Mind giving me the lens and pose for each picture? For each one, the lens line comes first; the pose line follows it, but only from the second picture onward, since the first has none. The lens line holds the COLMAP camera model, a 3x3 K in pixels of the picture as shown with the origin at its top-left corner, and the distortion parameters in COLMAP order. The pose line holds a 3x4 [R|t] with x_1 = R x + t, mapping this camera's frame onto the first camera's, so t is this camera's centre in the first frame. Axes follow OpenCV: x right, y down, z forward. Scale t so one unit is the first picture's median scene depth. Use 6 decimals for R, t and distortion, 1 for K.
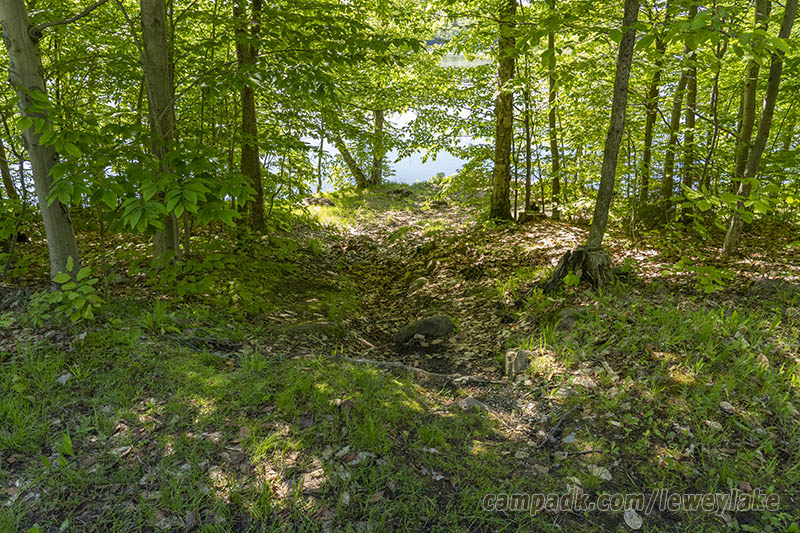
lens RADIAL K [[539.8, 0, 404.8], [0, 539.8, 264.9], [0, 0, 1]] dist [-0.020435, 0.000579]
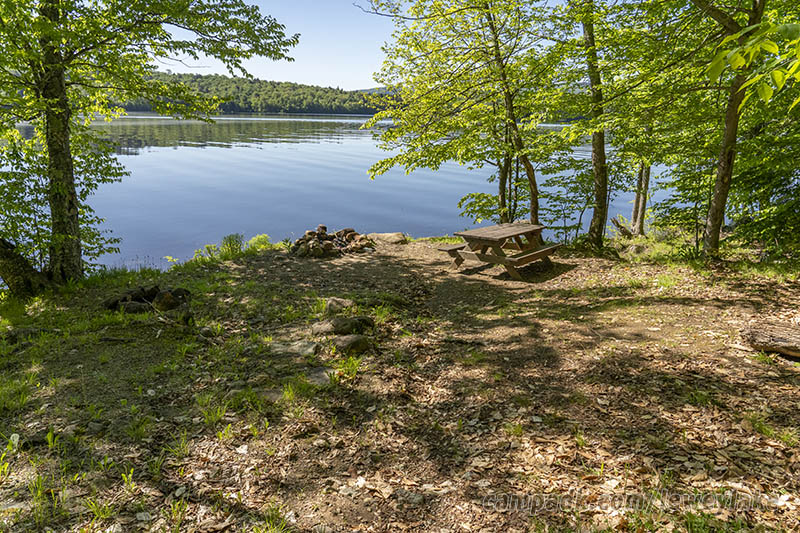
lens RADIAL K [[539.8, 0, 404.8], [0, 539.8, 264.9], [0, 0, 1]] dist [-0.020435, 0.000579]
pose [[0.856865, -0.110351, 0.503592, -0.040141], [0.169569, 0.982799, -0.073165, -0.095716], [-0.486856, 0.148086, 0.860838, 0.582333]]
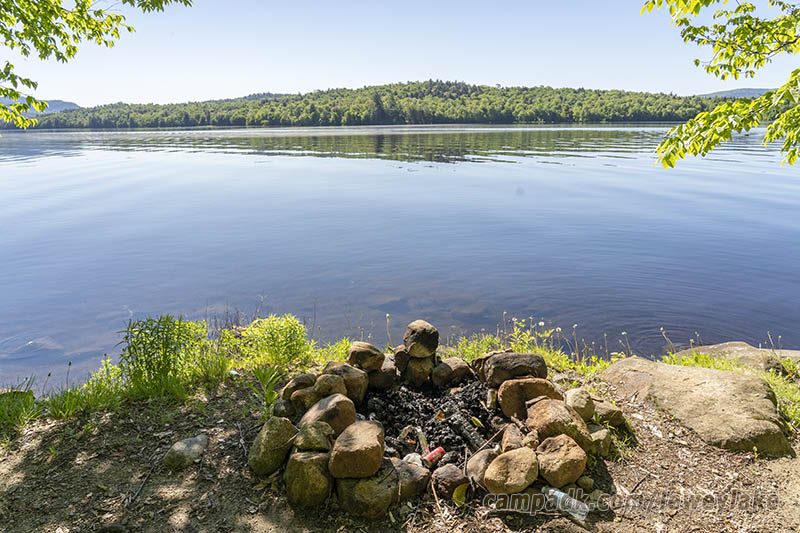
lens RADIAL K [[539.8, 0, 404.8], [0, 539.8, 264.9], [0, 0, 1]] dist [-0.020435, 0.000579]
pose [[0.999776, 0.005368, -0.020472, 0.144631], [-0.008127, 0.990512, -0.137186, -0.176023], [0.019542, 0.137322, 0.990334, 0.904354]]
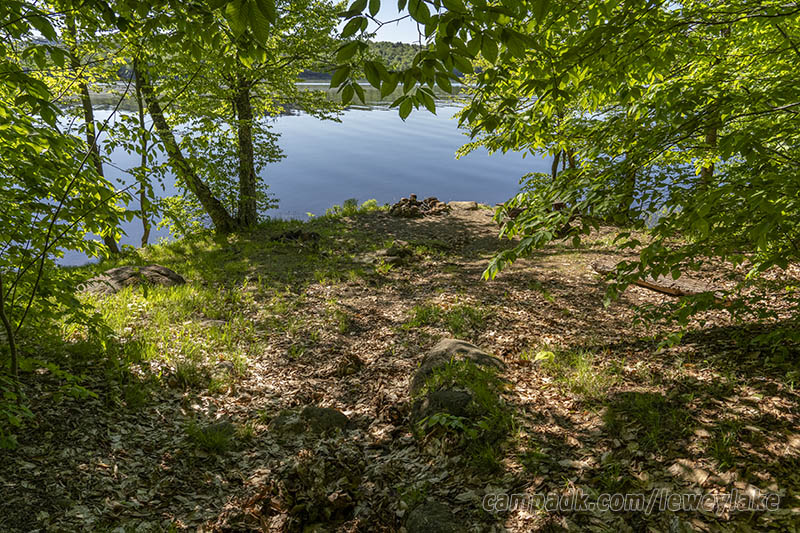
lens RADIAL K [[539.8, 0, 404.8], [0, 539.8, 264.9], [0, 0, 1]] dist [-0.020435, 0.000579]
pose [[0.957354, -0.084534, 0.276273, -0.057971], [0.099976, 0.994092, -0.042270, -0.064421], [-0.271067, 0.068089, 0.960149, 0.396672]]
